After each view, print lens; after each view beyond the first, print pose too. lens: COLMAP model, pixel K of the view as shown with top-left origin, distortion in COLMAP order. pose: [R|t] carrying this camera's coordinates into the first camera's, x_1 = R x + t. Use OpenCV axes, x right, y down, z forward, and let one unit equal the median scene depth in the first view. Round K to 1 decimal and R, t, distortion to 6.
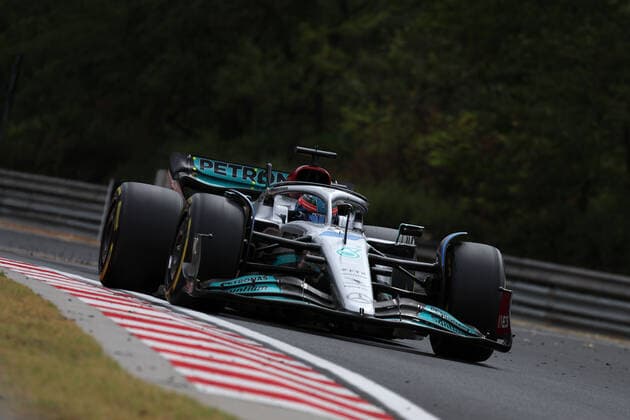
lens RADIAL K [[3972.6, 0, 315.0], [0, 3972.6, 210.0], [0, 0, 1]] dist [0.961050, -9.489774]
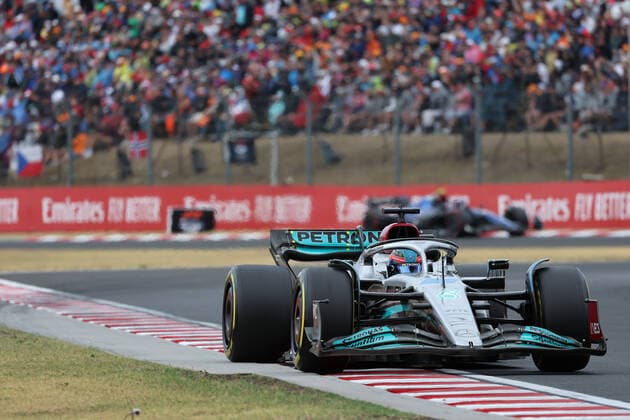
lens RADIAL K [[3972.6, 0, 315.0], [0, 3972.6, 210.0], [0, 0, 1]] dist [0.961050, -9.489774]
pose [[0.985519, -0.168978, -0.014128, -0.008834], [0.168821, 0.985578, -0.011645, -0.006119], [0.015892, 0.009092, 0.999832, -0.127631]]
